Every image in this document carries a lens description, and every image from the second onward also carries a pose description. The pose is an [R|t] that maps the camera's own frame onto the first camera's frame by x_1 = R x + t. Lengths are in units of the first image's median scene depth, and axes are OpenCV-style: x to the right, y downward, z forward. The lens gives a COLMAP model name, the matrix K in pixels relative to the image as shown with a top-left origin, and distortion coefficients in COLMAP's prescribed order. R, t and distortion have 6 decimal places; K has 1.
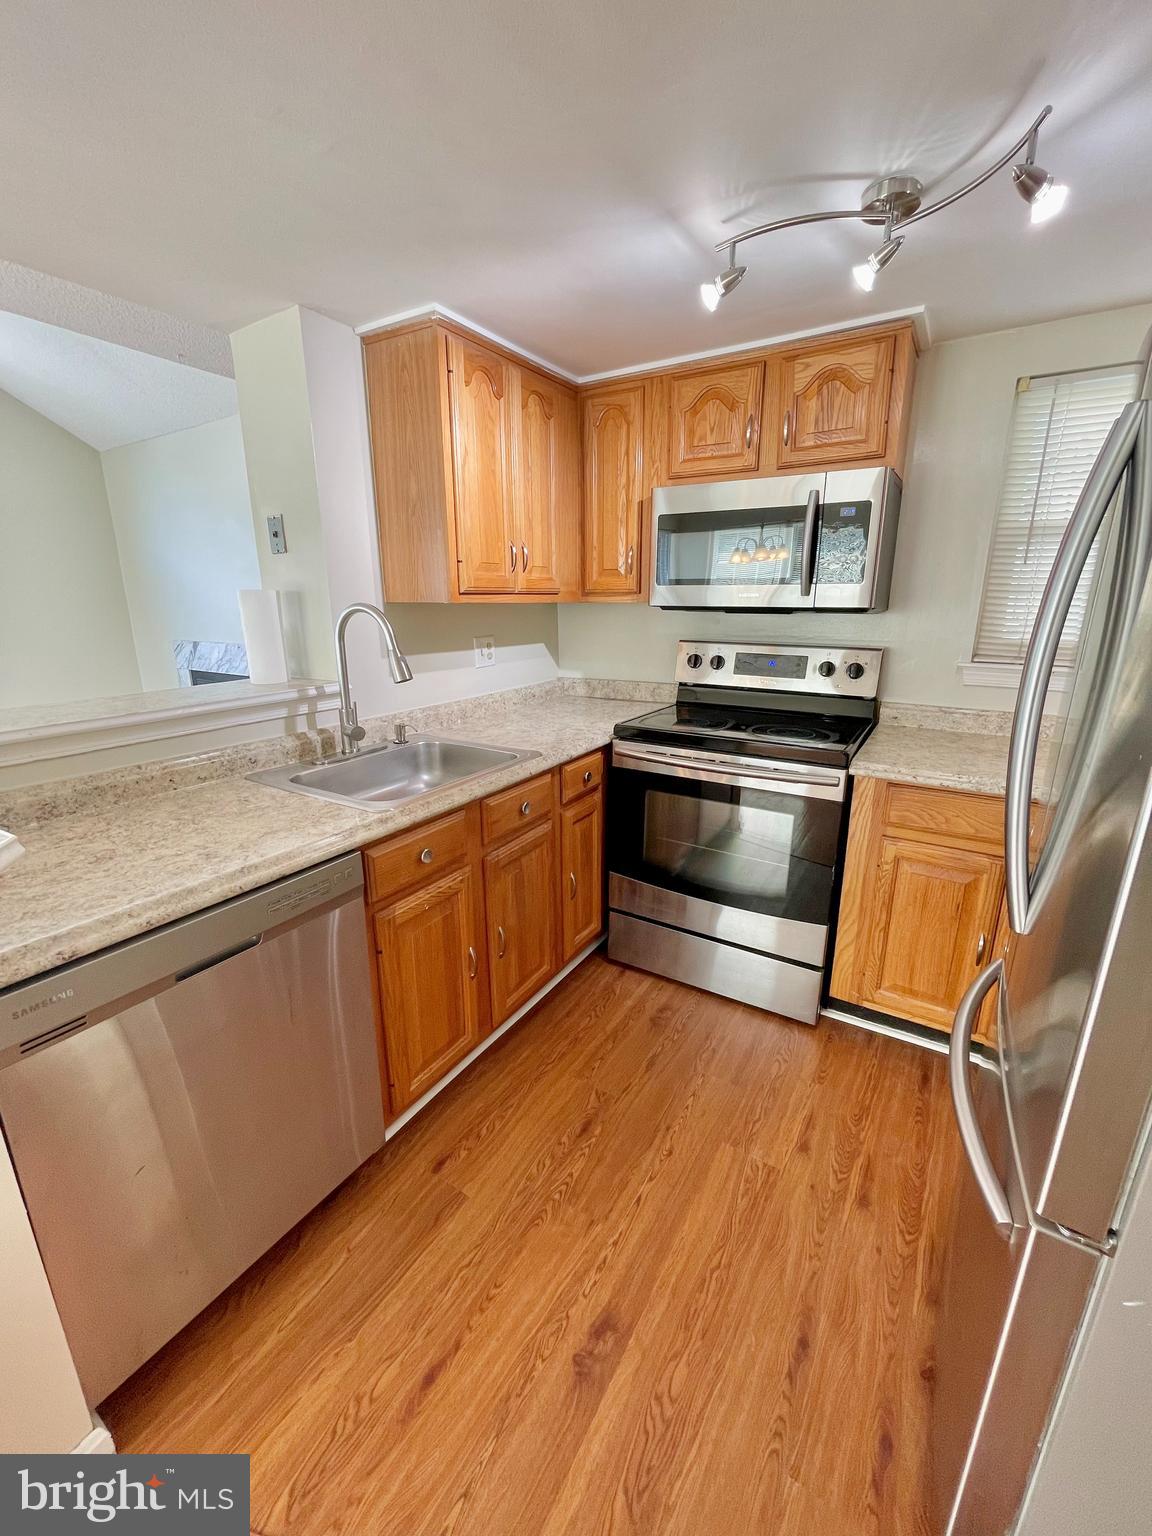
lens RADIAL K [[618.0, 0, 572.7], [0, 618.0, 765.8], [0, 0, 1]] dist [0.001177, 0.000041]
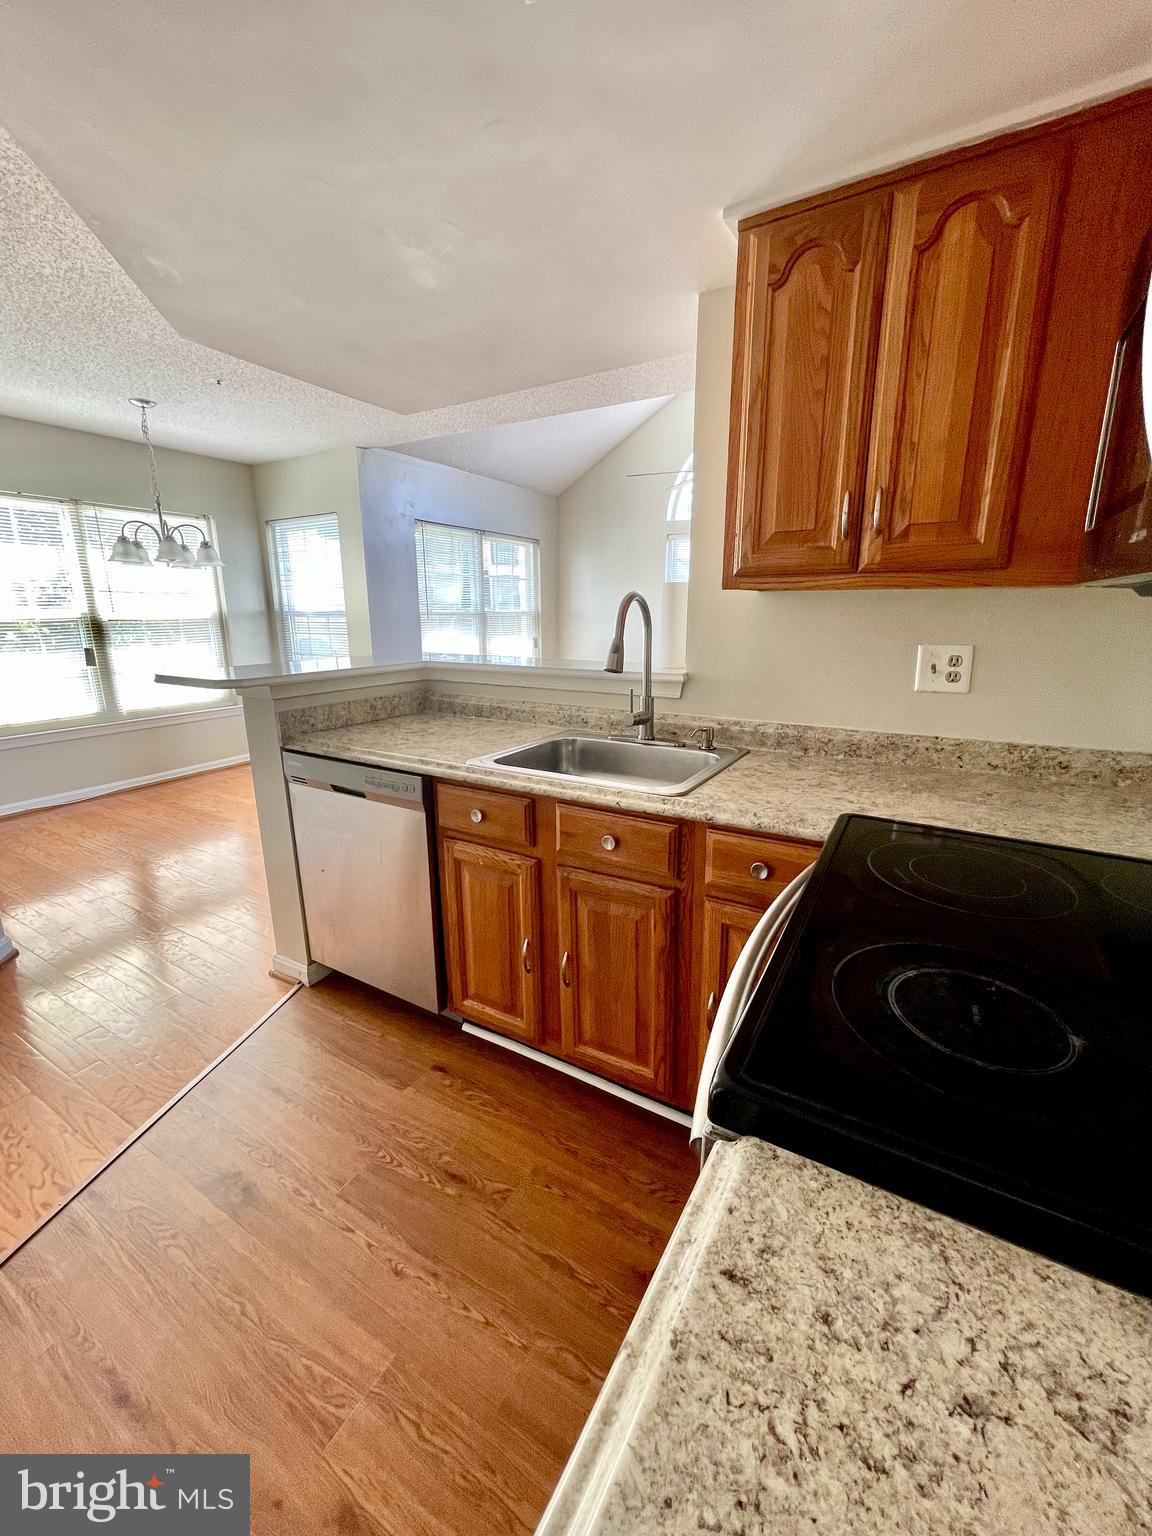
lens RADIAL K [[618.0, 0, 596.1], [0, 618.0, 771.1], [0, 0, 1]] dist [0.001177, 0.000041]
pose [[0.033752, 0.244482, -0.969066, 0.763353], [-0.259292, 0.938560, 0.227755, -0.219254], [0.965209, 0.243584, 0.095070, 0.996890]]
